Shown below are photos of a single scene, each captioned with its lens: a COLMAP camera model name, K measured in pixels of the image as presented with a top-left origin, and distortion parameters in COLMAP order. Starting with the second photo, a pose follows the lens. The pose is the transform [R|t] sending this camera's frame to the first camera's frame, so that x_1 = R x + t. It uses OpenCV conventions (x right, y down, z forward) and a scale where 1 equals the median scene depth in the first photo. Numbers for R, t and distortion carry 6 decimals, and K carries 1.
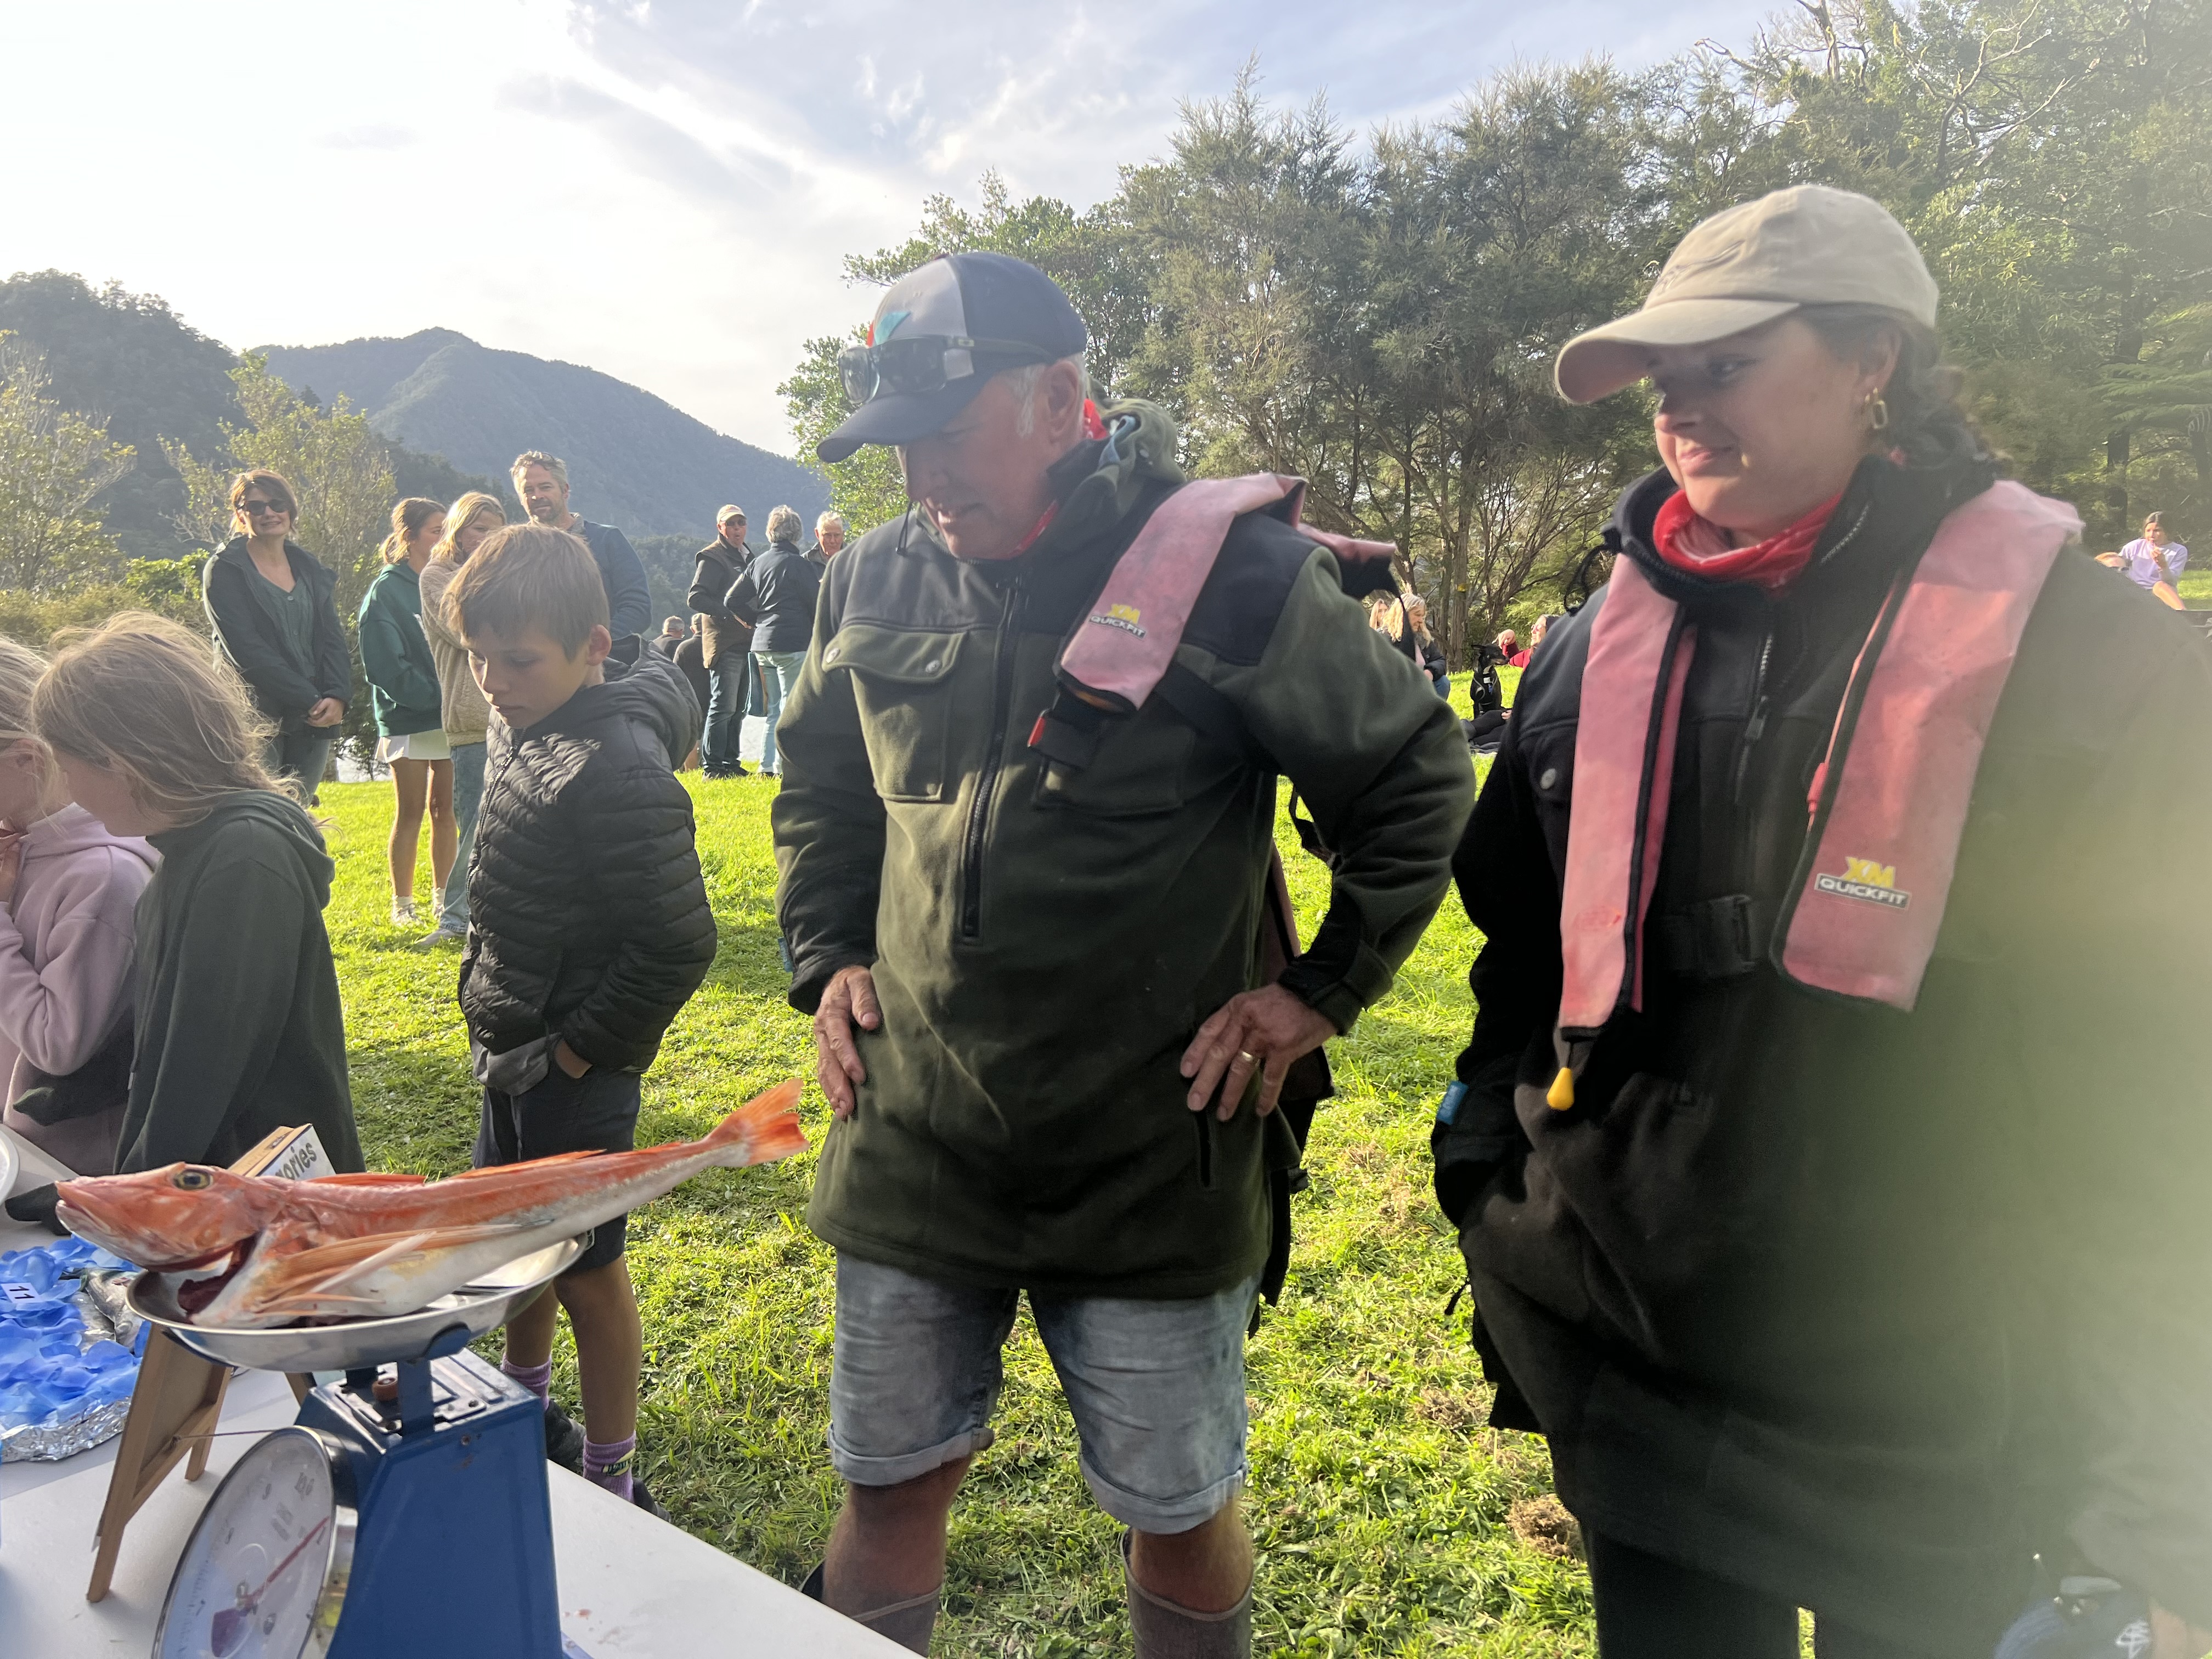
lens RADIAL K [[1666.0, 0, 1118.0], [0, 1666.0, 839.9], [0, 0, 1]] dist [0.021776, -0.024902]
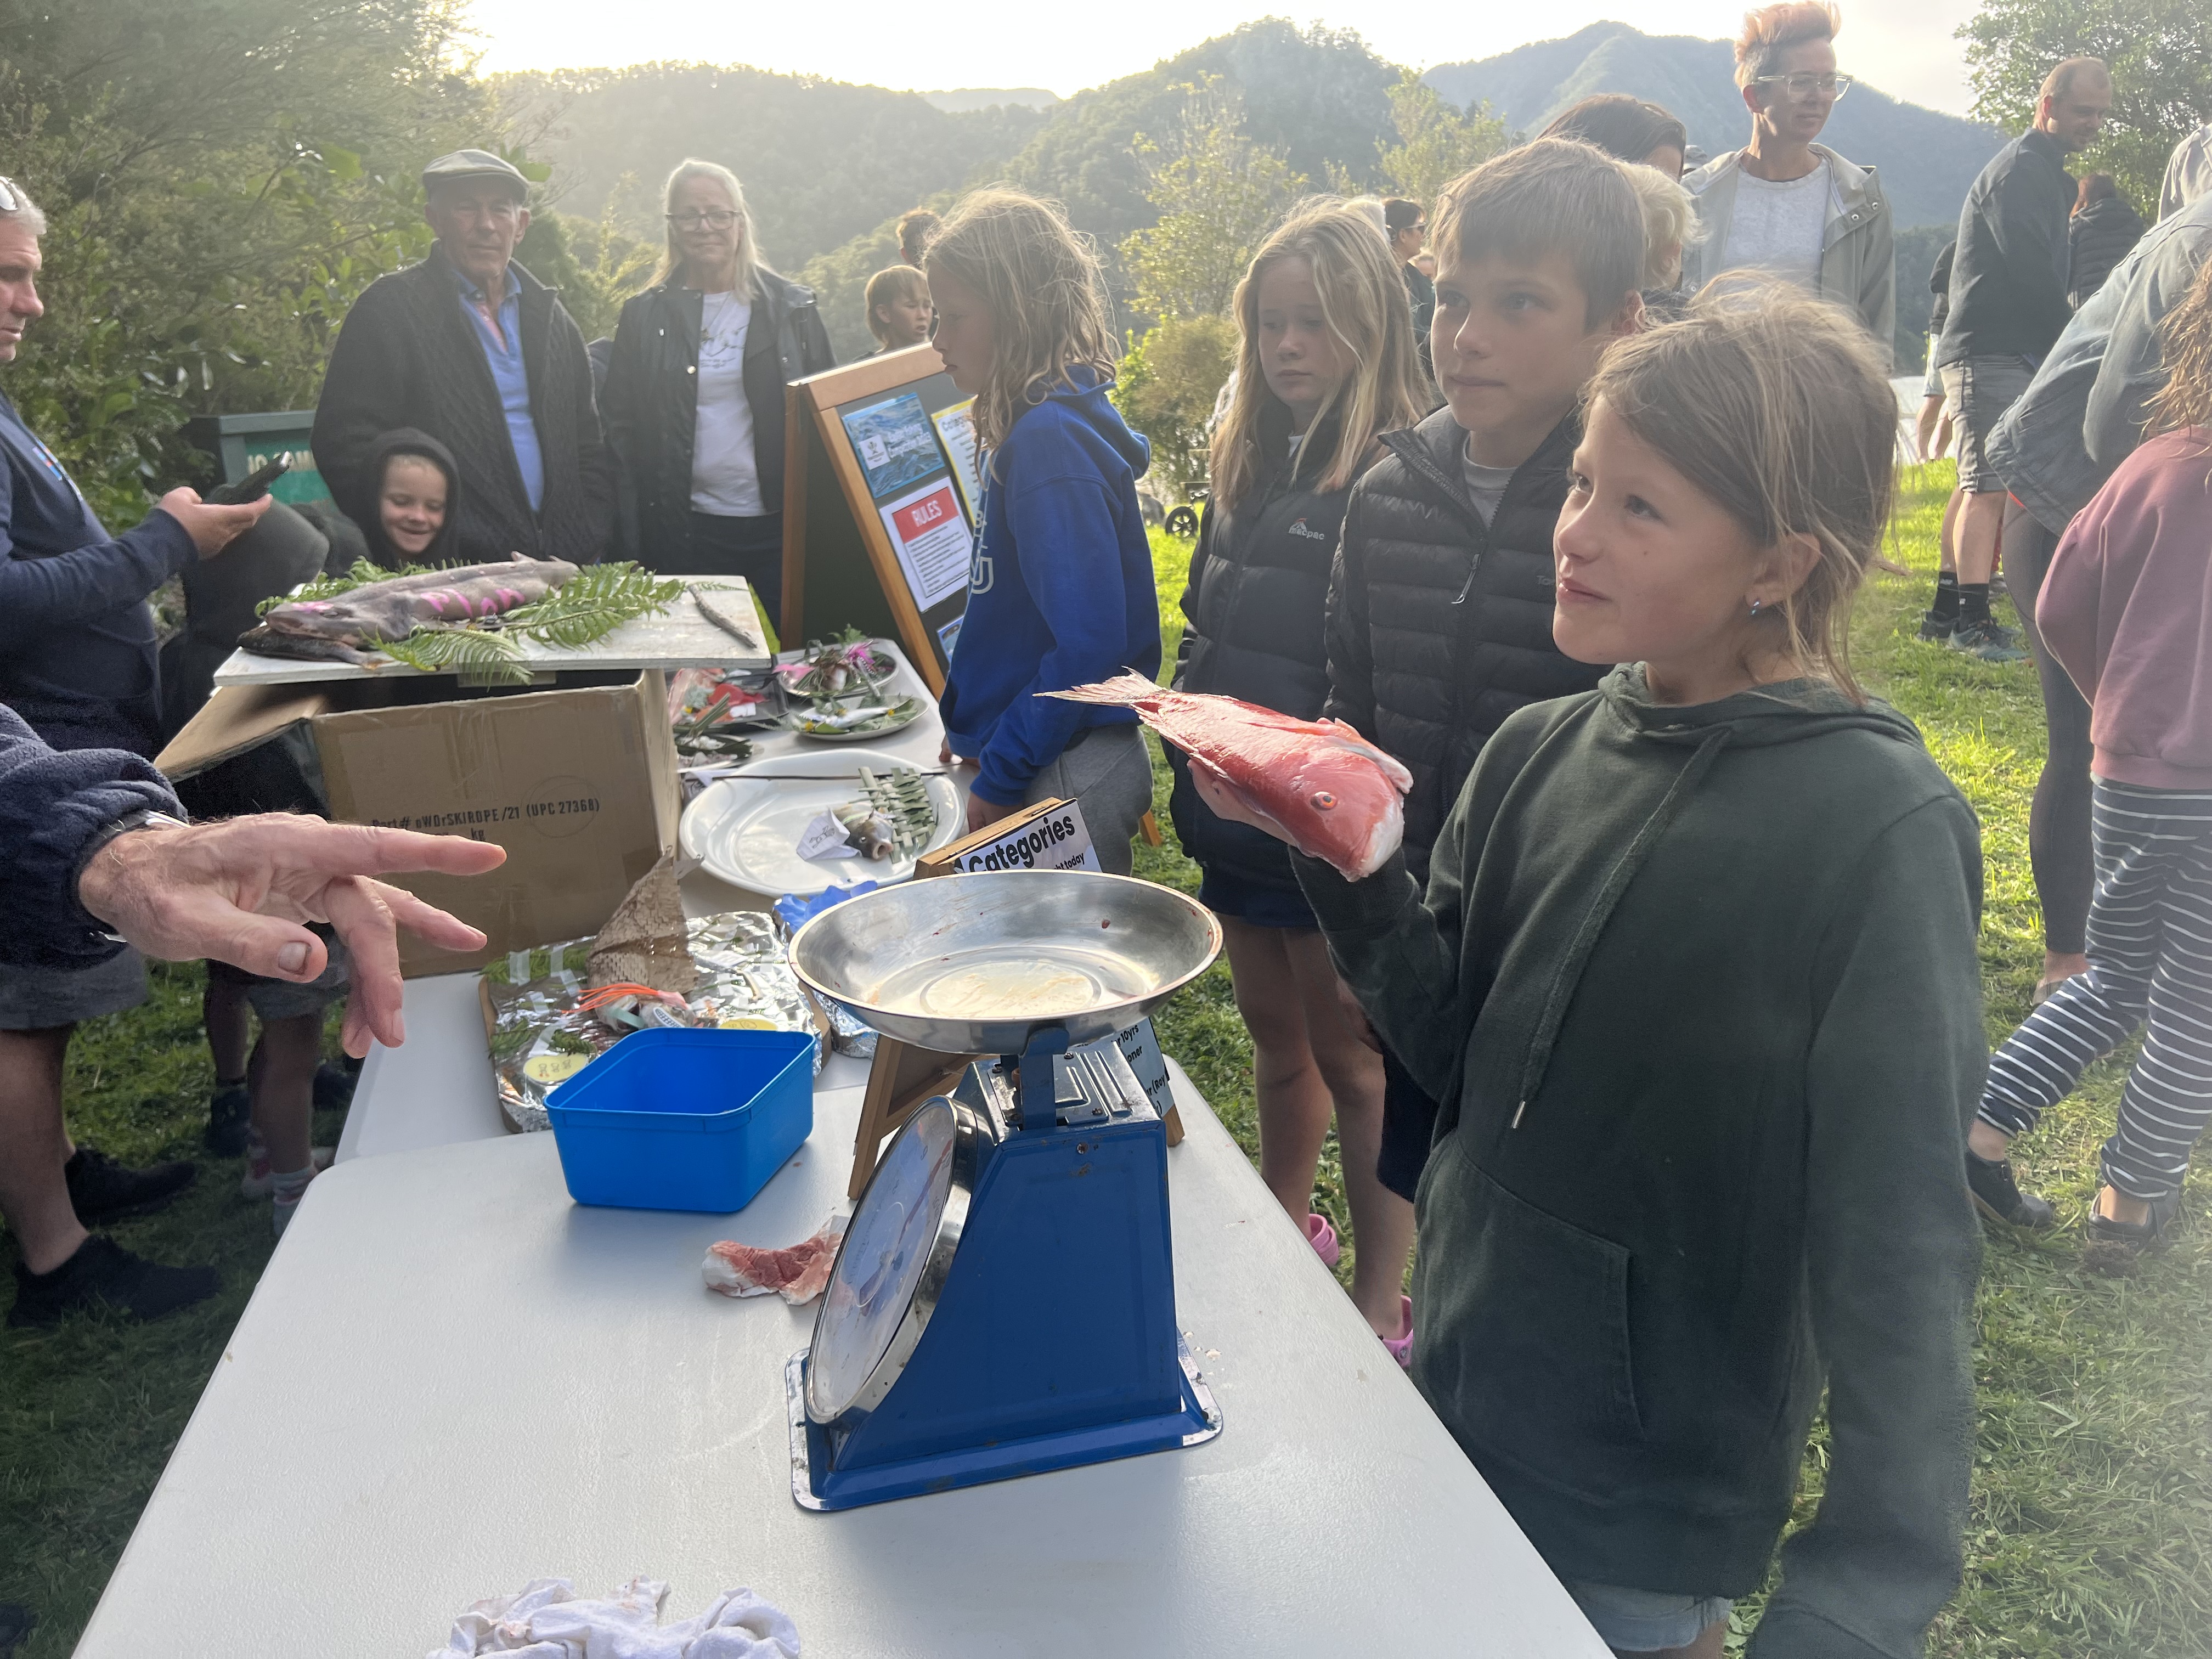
lens RADIAL K [[1666.0, 0, 1118.1], [0, 1666.0, 821.4], [0, 0, 1]] dist [0.021776, -0.024902]
pose [[0.801039, 0.134407, -0.583328, 0.007862], [-0.041491, 0.984590, 0.169887, 0.001001], [0.597173, -0.111884, 0.794271, 0.015458]]
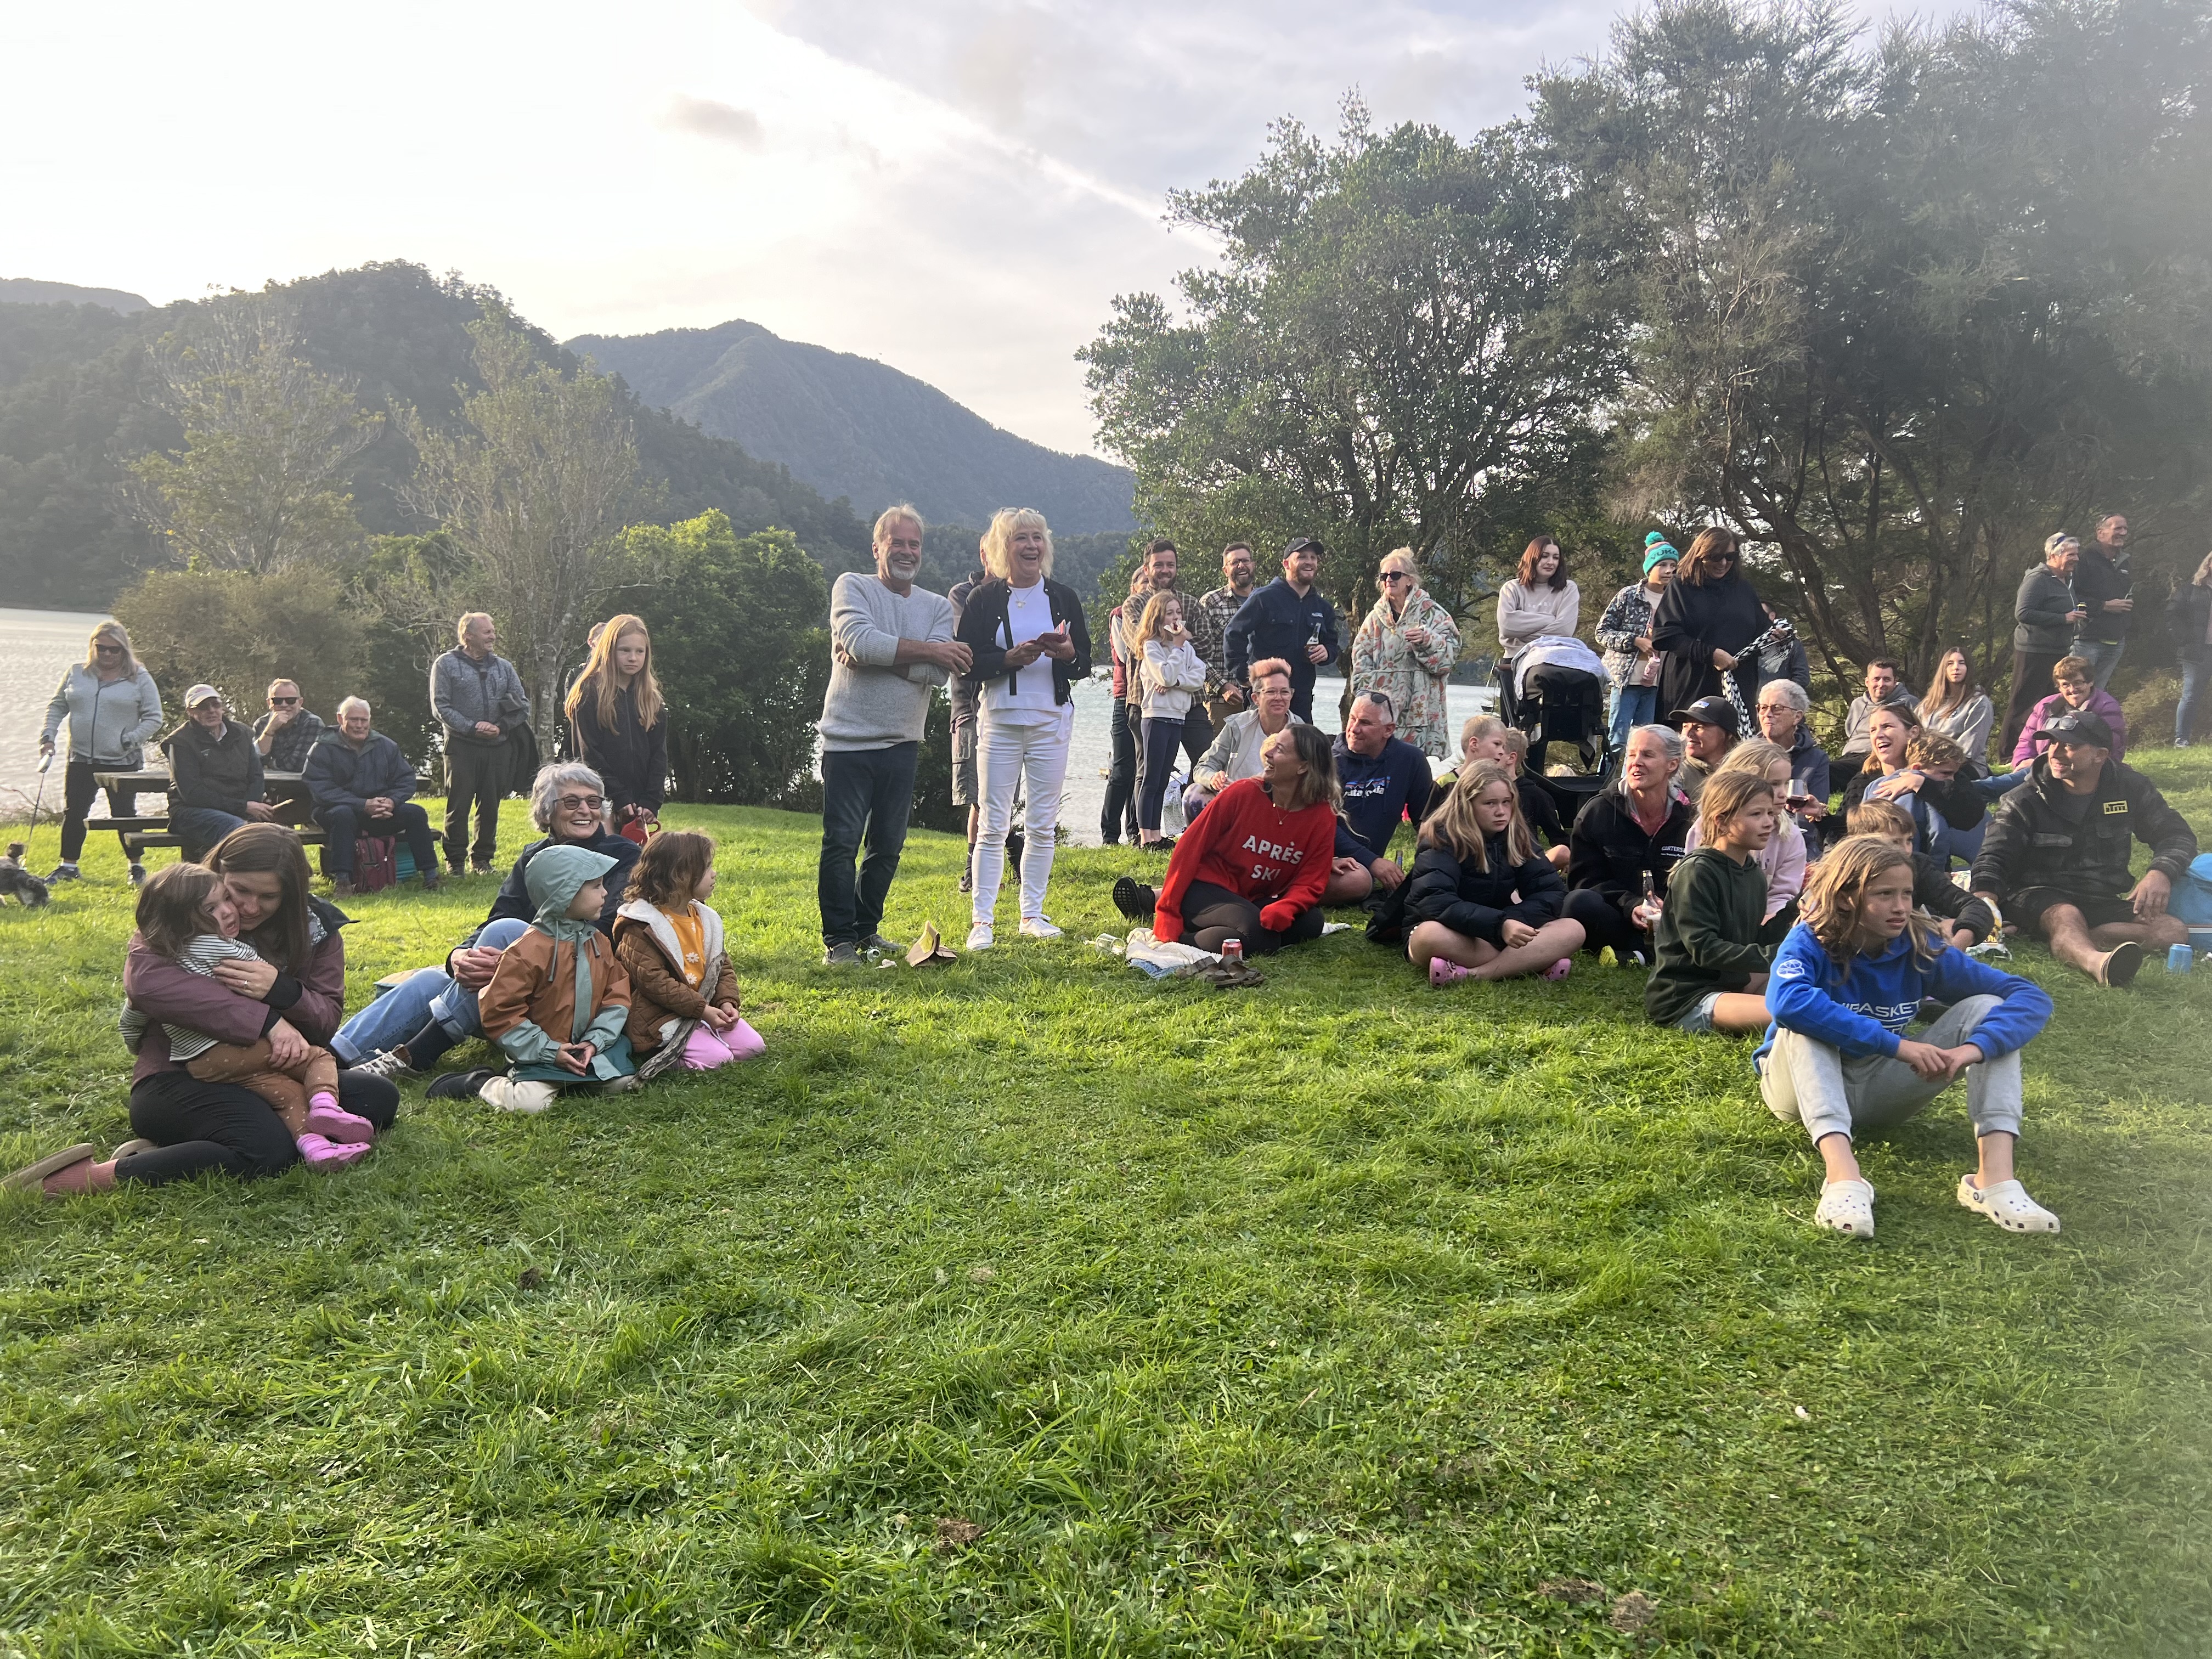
lens RADIAL K [[1666.0, 0, 1094.3], [0, 1666.0, 810.6], [0, 0, 1]] dist [0.021776, -0.024902]
pose [[0.985285, 0.059884, -0.160088, -0.050484], [-0.062470, 0.997984, -0.011168, -0.036981], [0.159097, 0.021005, 0.987040, 0.196415]]
